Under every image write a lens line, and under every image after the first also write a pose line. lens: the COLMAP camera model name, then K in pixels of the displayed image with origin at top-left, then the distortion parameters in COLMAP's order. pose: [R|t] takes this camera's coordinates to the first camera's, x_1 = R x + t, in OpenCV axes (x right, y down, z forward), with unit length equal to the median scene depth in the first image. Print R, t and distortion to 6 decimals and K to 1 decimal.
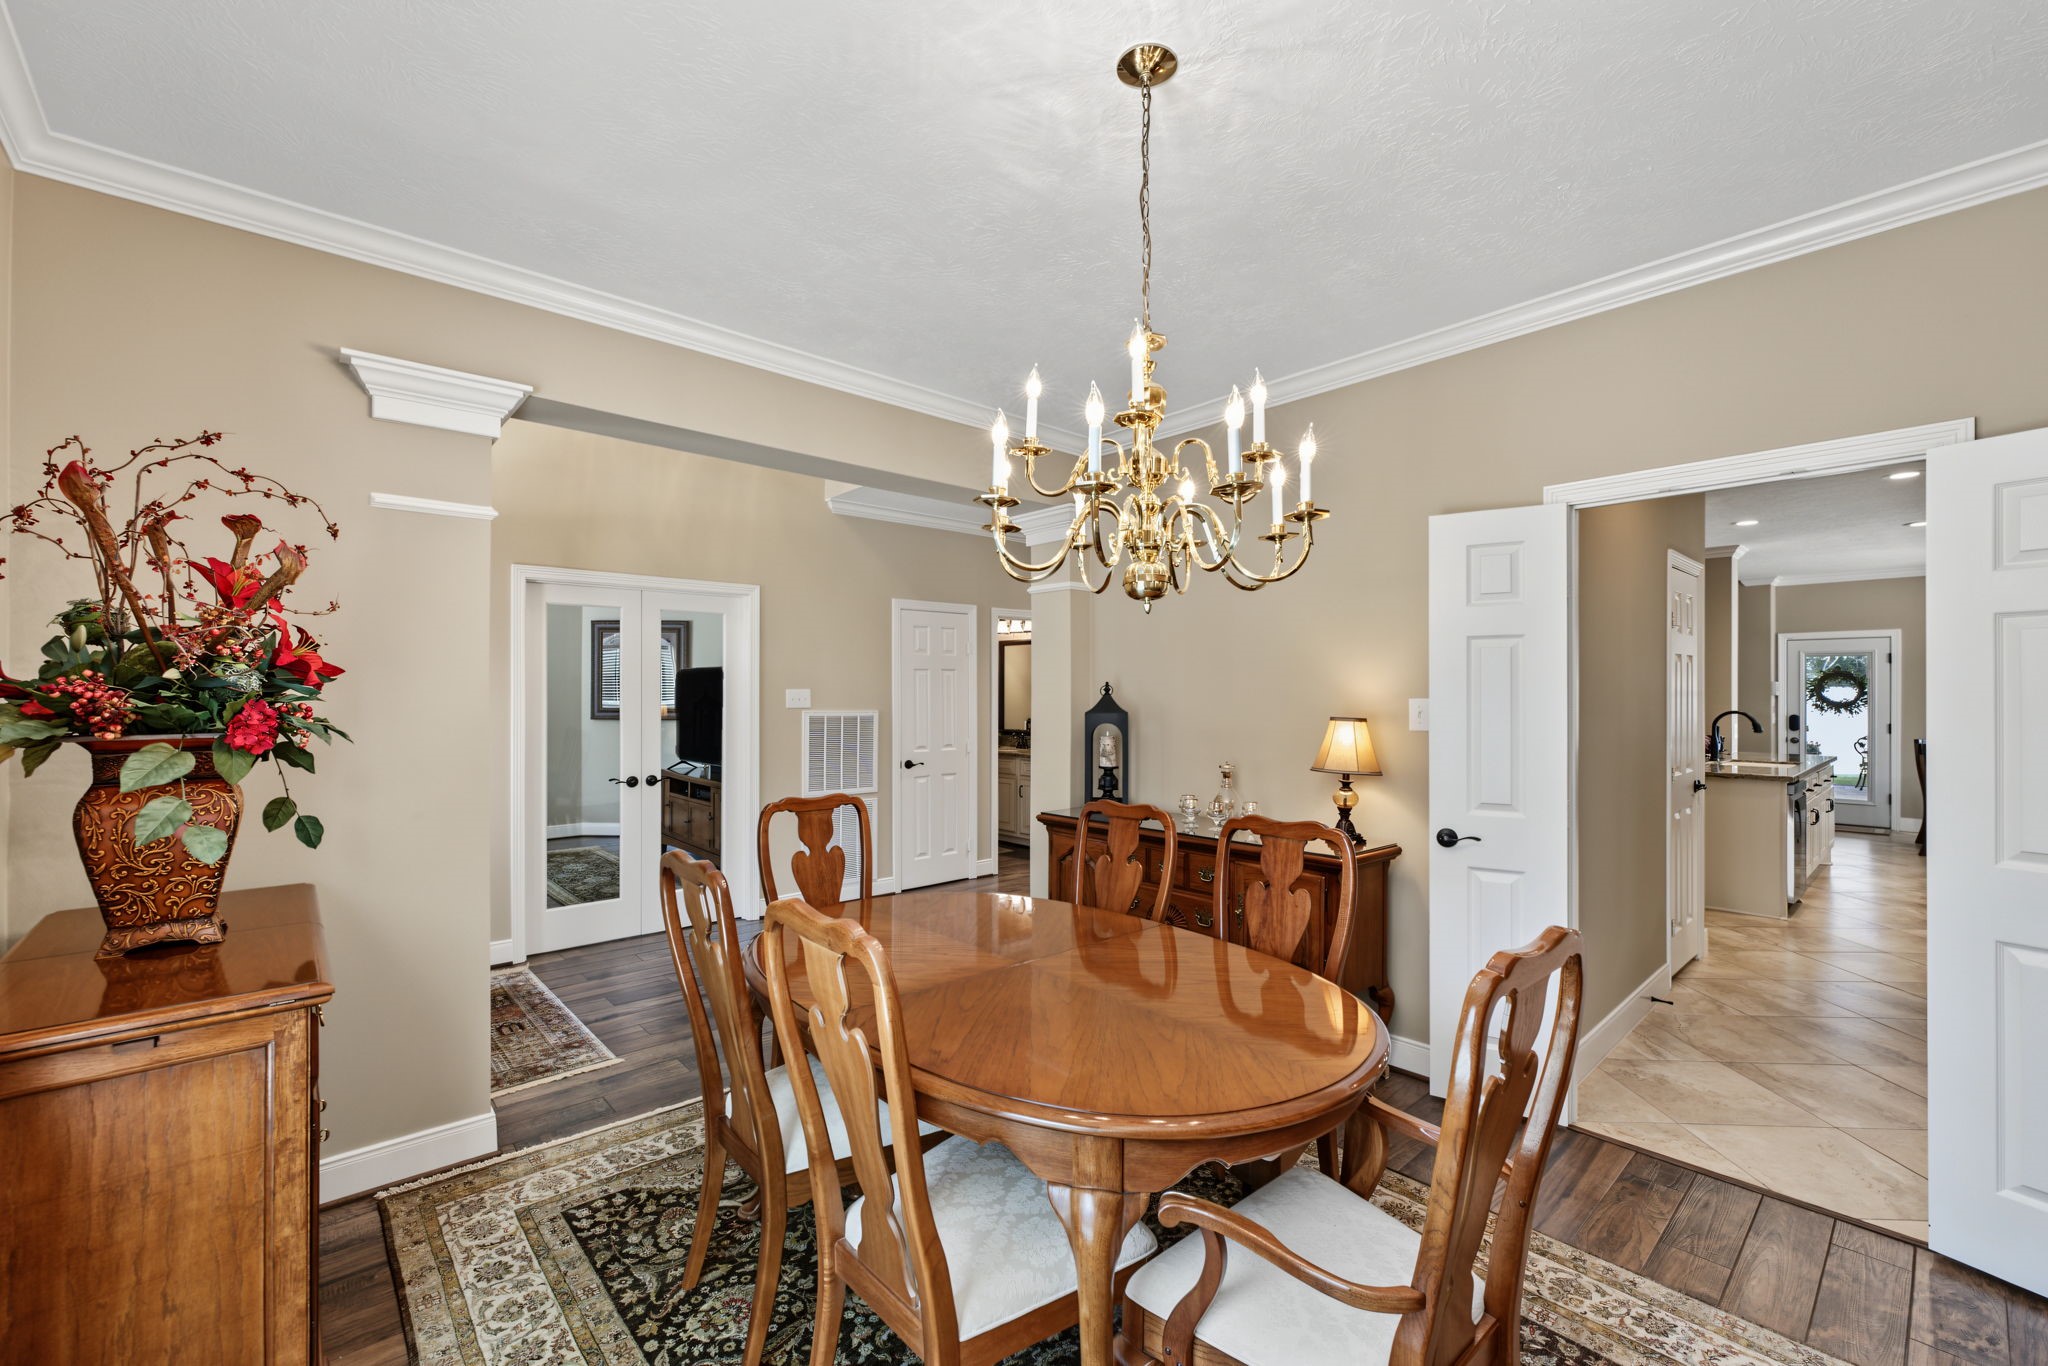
lens RADIAL K [[883.2, 0, 1023.1], [0, 883.2, 689.2], [0, 0, 1]] dist [0.017030, 0.000196]
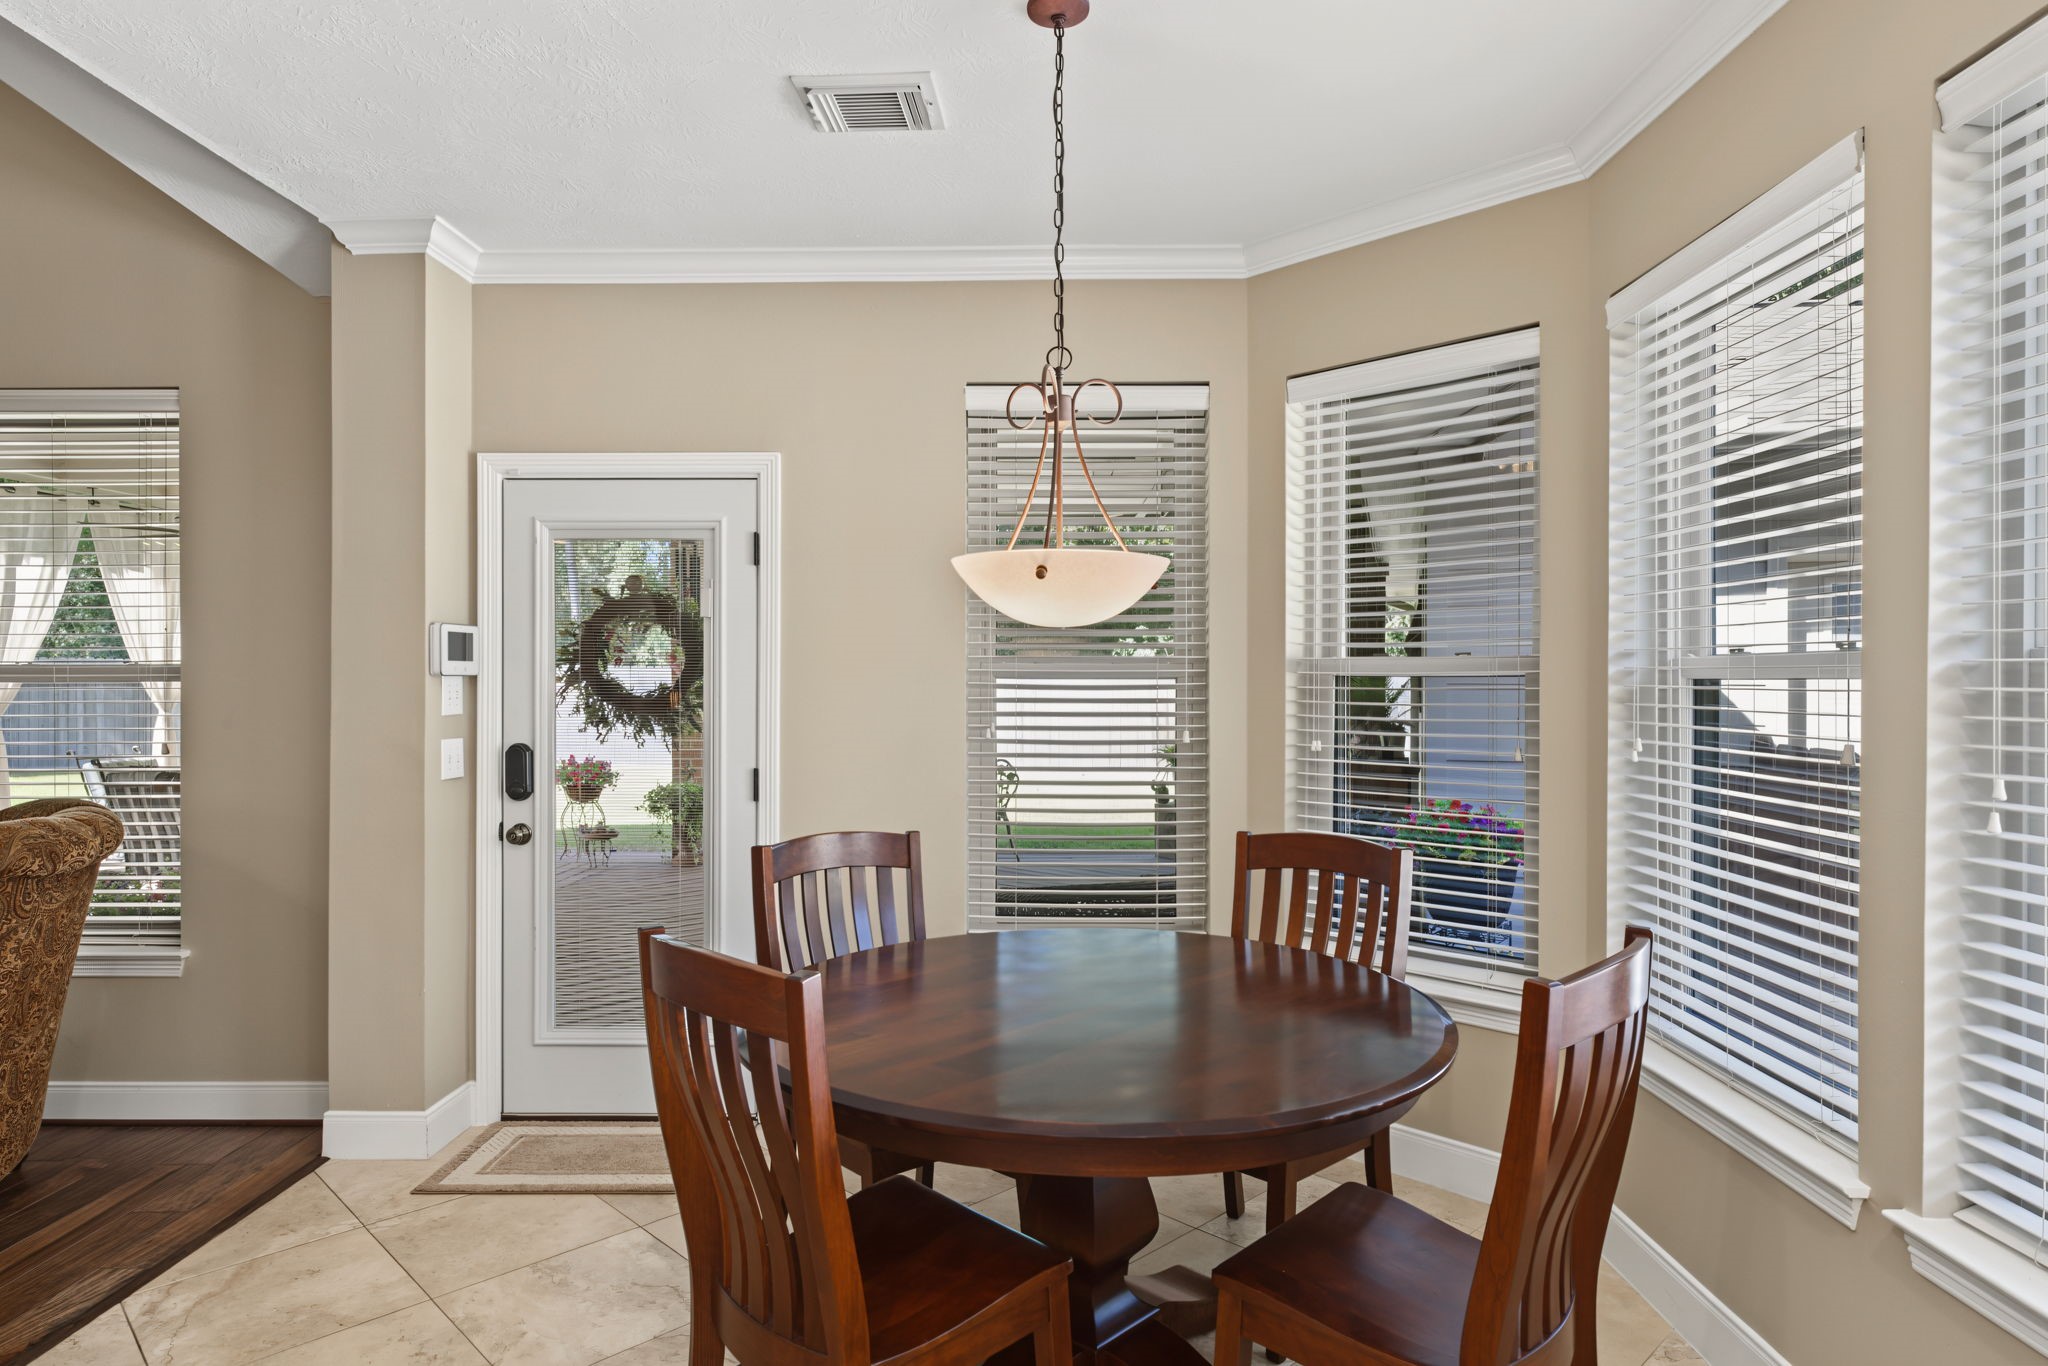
lens RADIAL K [[1207.7, 0, 1014.4], [0, 1207.7, 671.3], [0, 0, 1]] dist [-0.000840, 0.001279]
pose [[0.699284, 0.009184, 0.714785, 0.711915], [-0.010913, 0.999938, -0.002172, 0.005178], [-0.714761, -0.006282, 0.699341, 0.634168]]
